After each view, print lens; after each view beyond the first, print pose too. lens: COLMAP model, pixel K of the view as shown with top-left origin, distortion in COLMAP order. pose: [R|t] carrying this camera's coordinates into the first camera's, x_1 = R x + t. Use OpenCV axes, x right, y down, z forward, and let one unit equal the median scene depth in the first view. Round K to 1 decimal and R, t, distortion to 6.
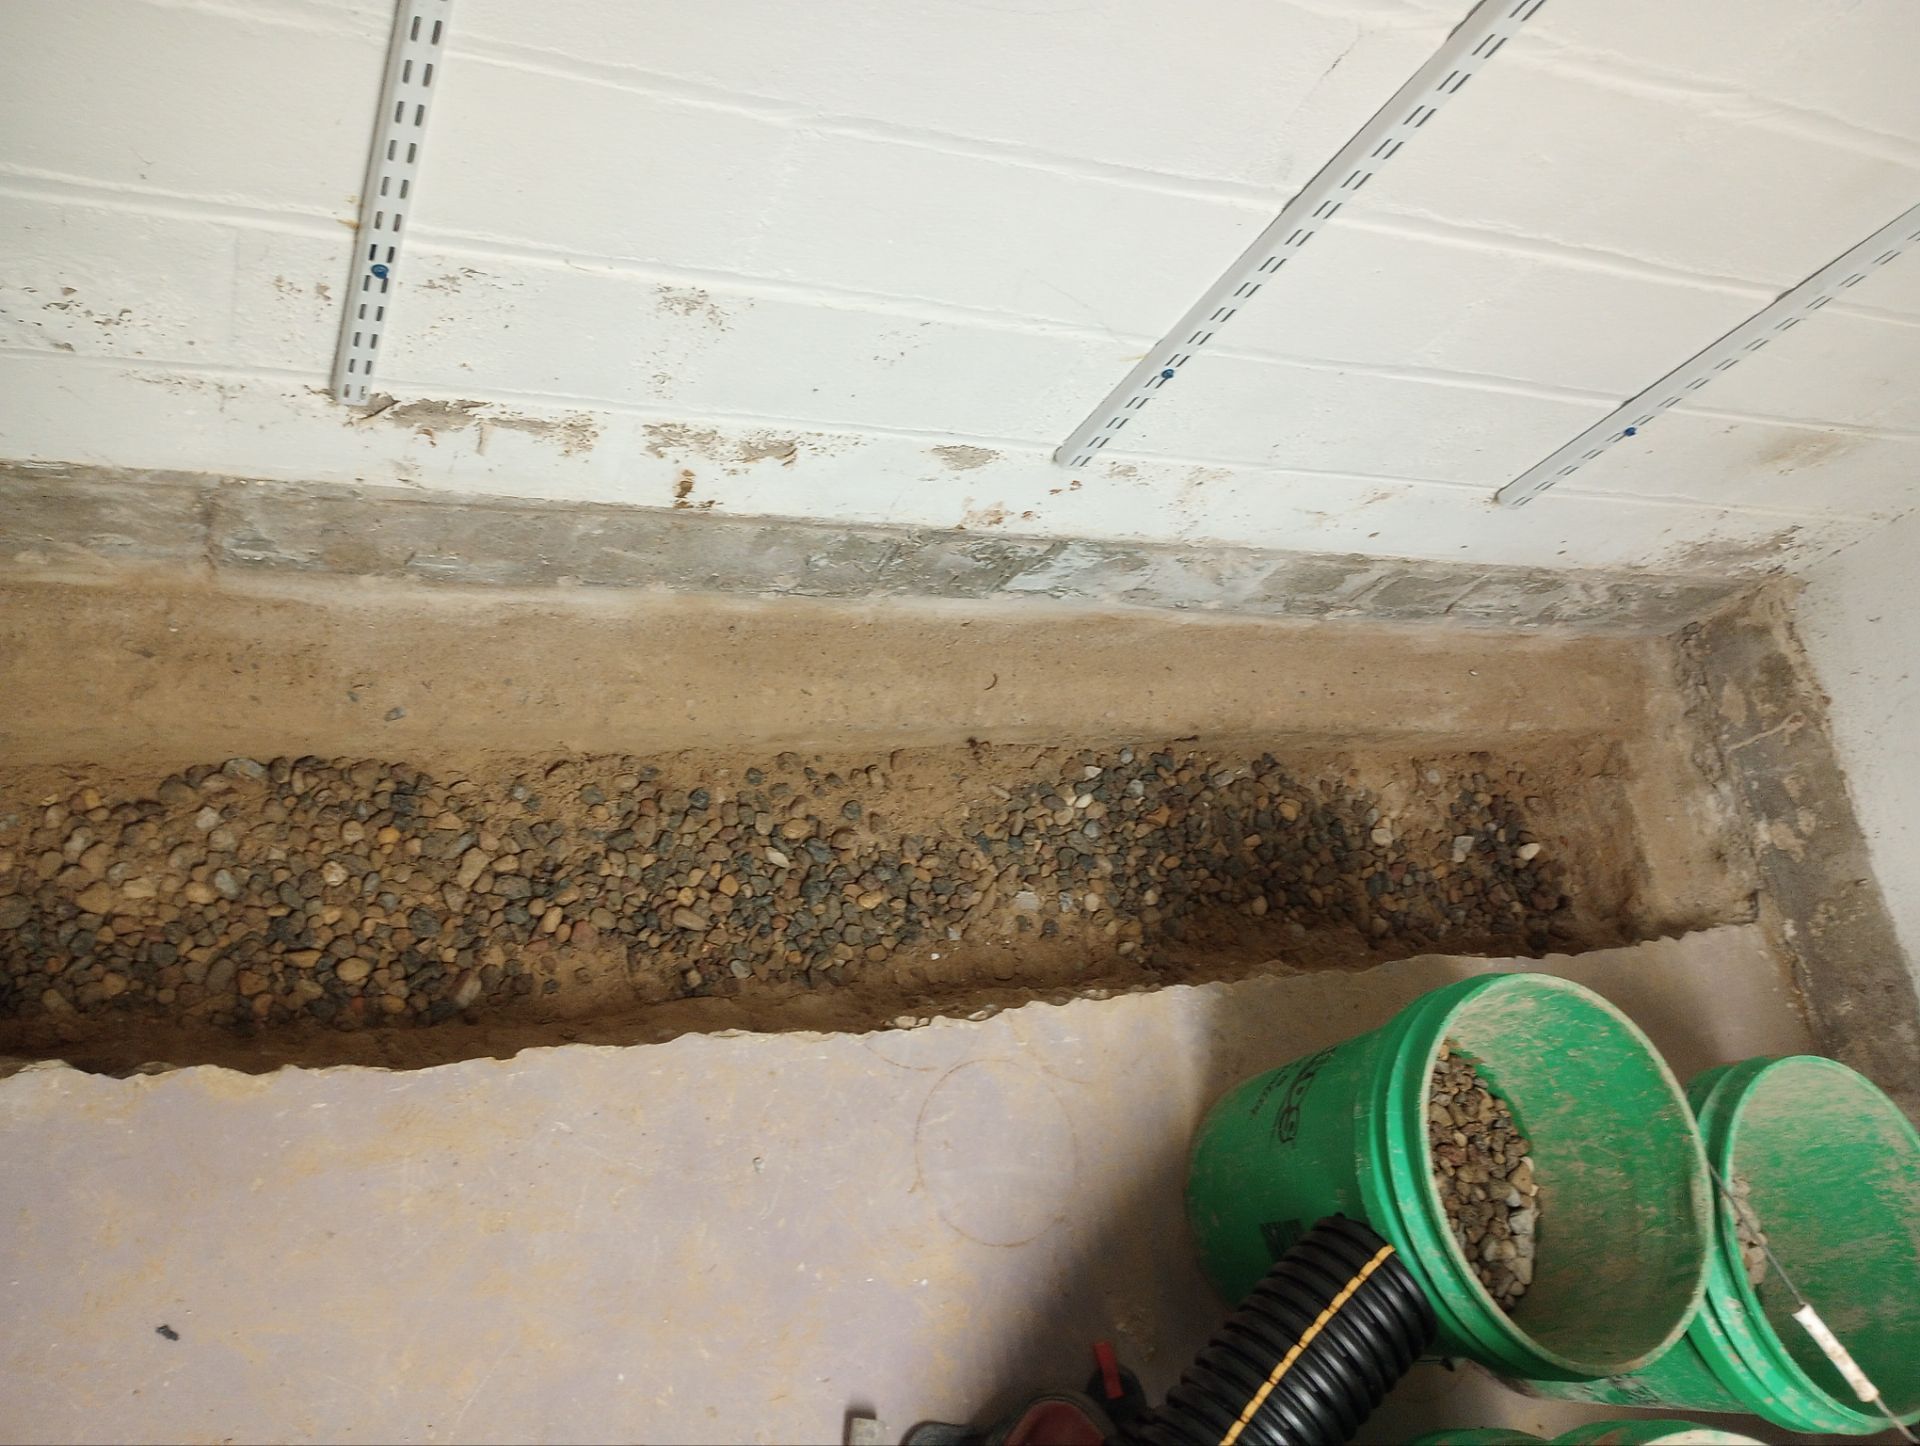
lens RADIAL K [[1596.3, 0, 964.6], [0, 1596.3, 720.2], [0, 0, 1]] dist [0.077401, -0.100109]
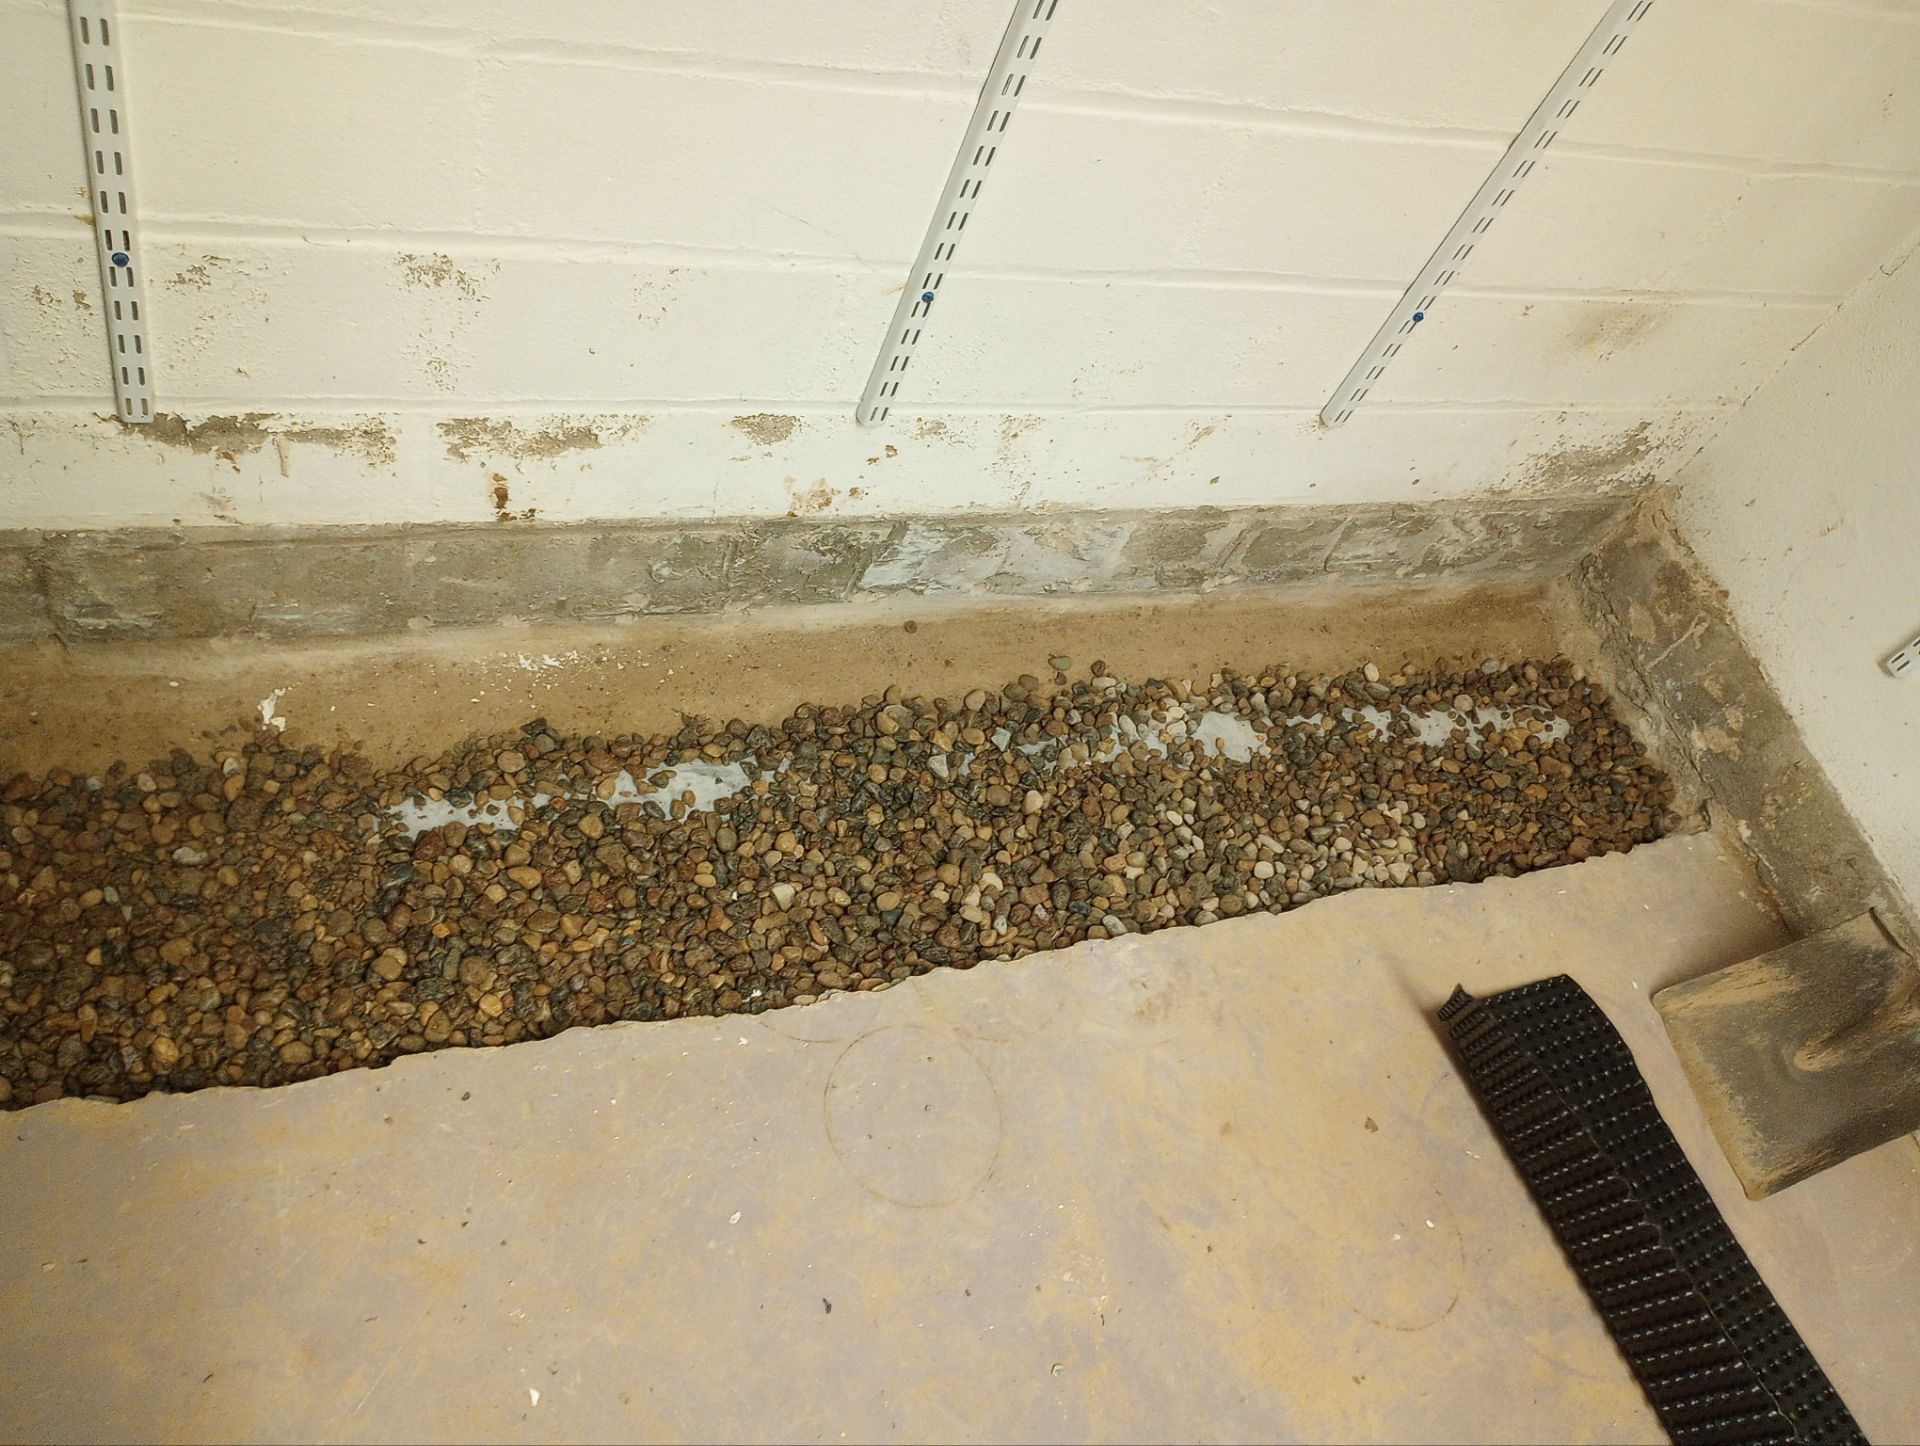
lens RADIAL K [[1596.3, 0, 964.6], [0, 1596.3, 720.2], [0, 0, 1]] dist [0.077401, -0.100109]
pose [[0.985795, -0.165801, -0.026788, 0.117822], [0.159914, 0.975354, -0.152024, 0.191108], [0.051333, 0.145580, 0.988014, 0.008920]]
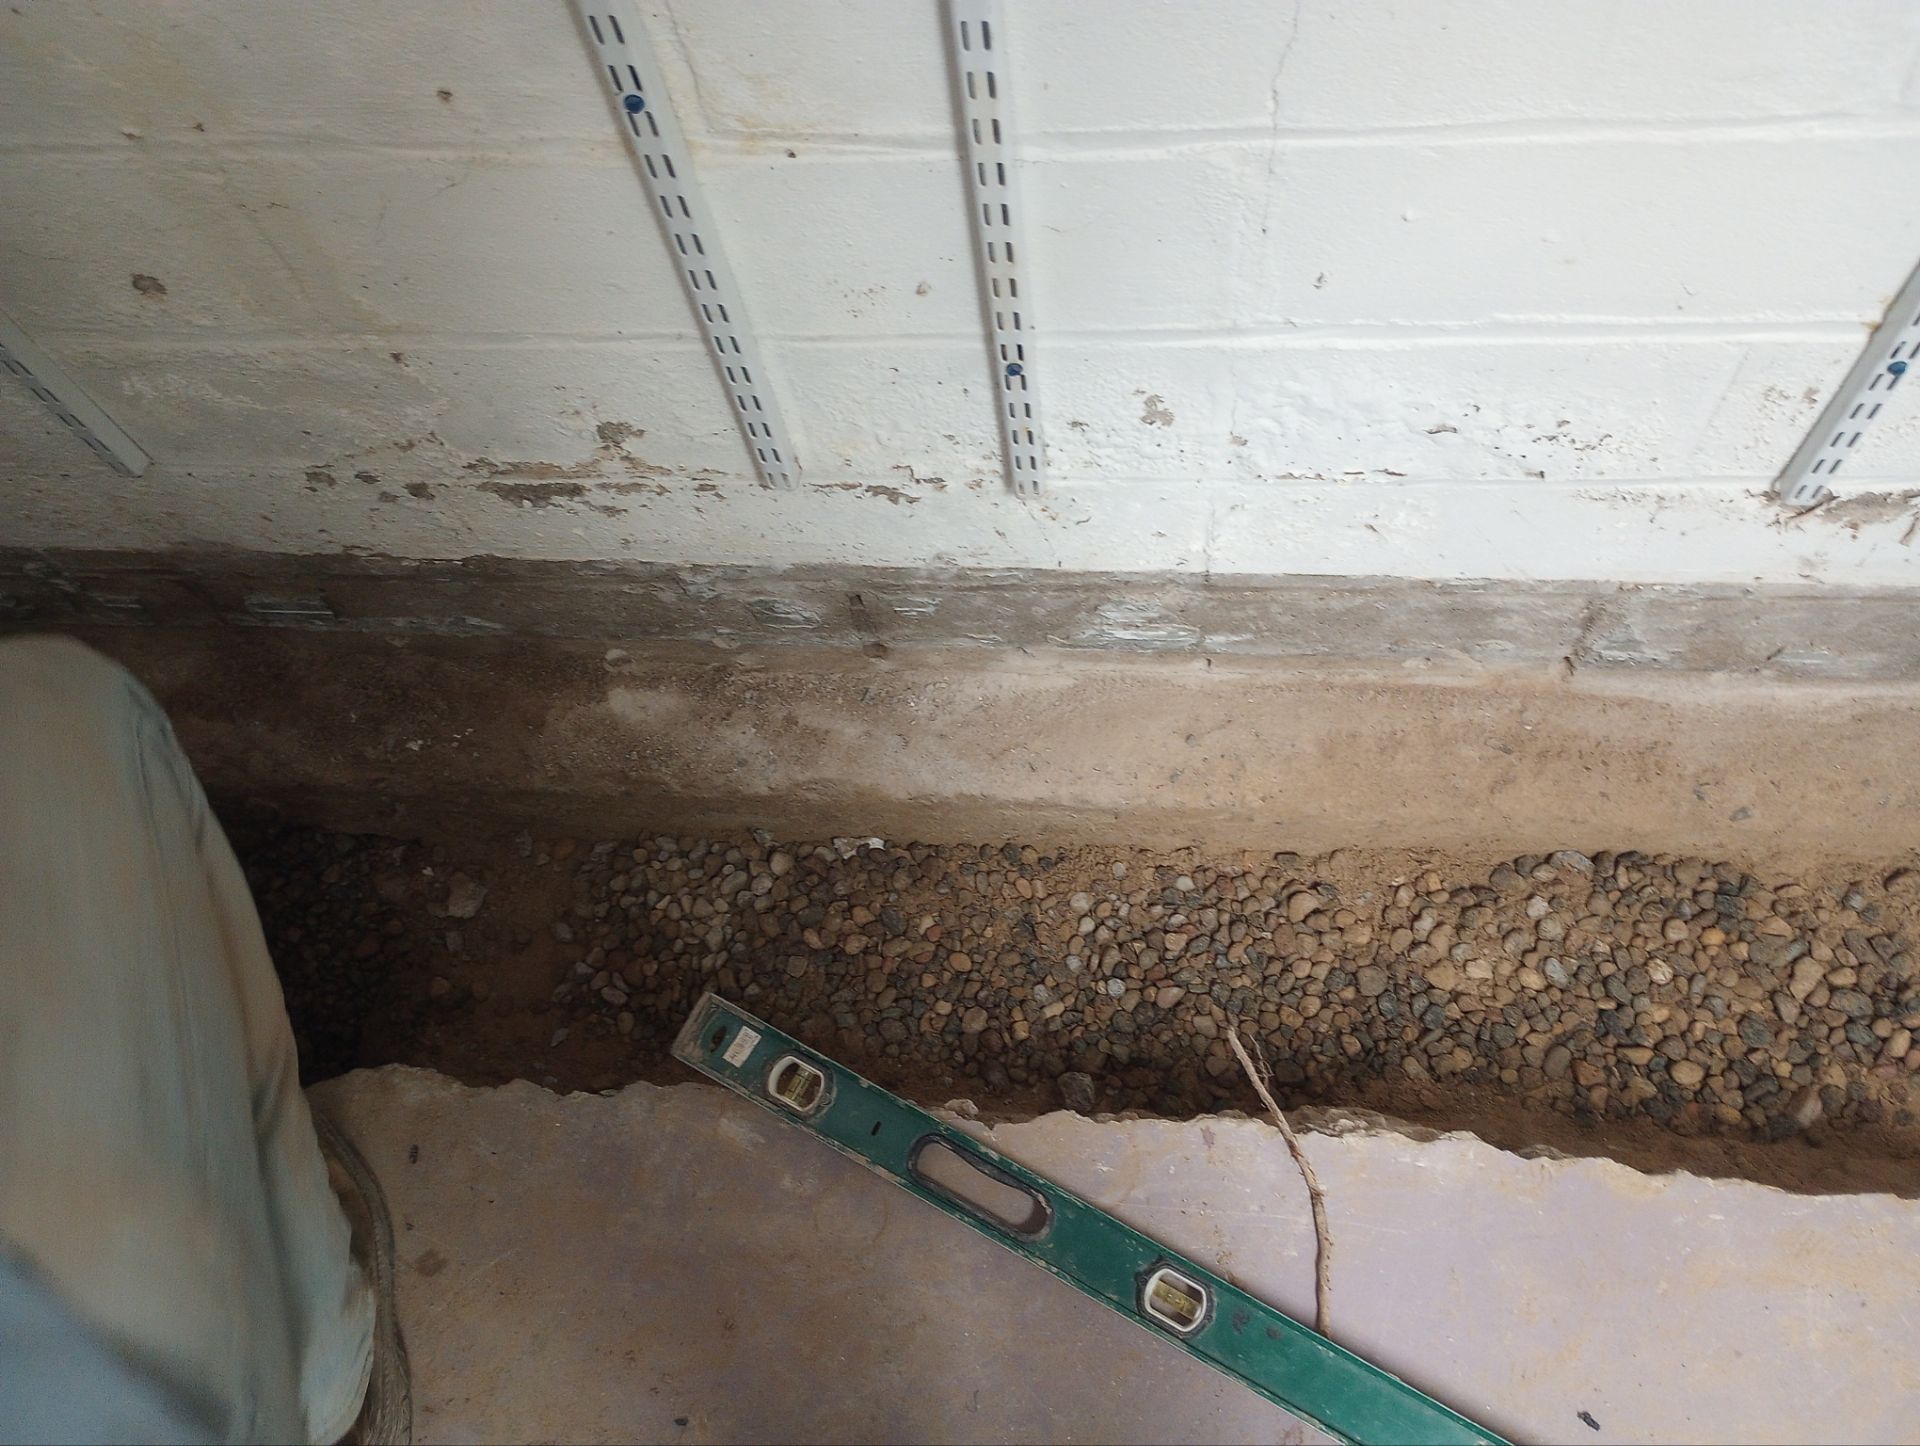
lens RADIAL K [[1596.3, 0, 964.6], [0, 1596.3, 720.2], [0, 0, 1]] dist [0.077401, -0.100109]
pose [[0.829897, 0.003800, -0.557903, -0.199350], [-0.026490, 0.999117, -0.032599, -0.015975], [0.557287, 0.041833, 0.829265, -0.070214]]
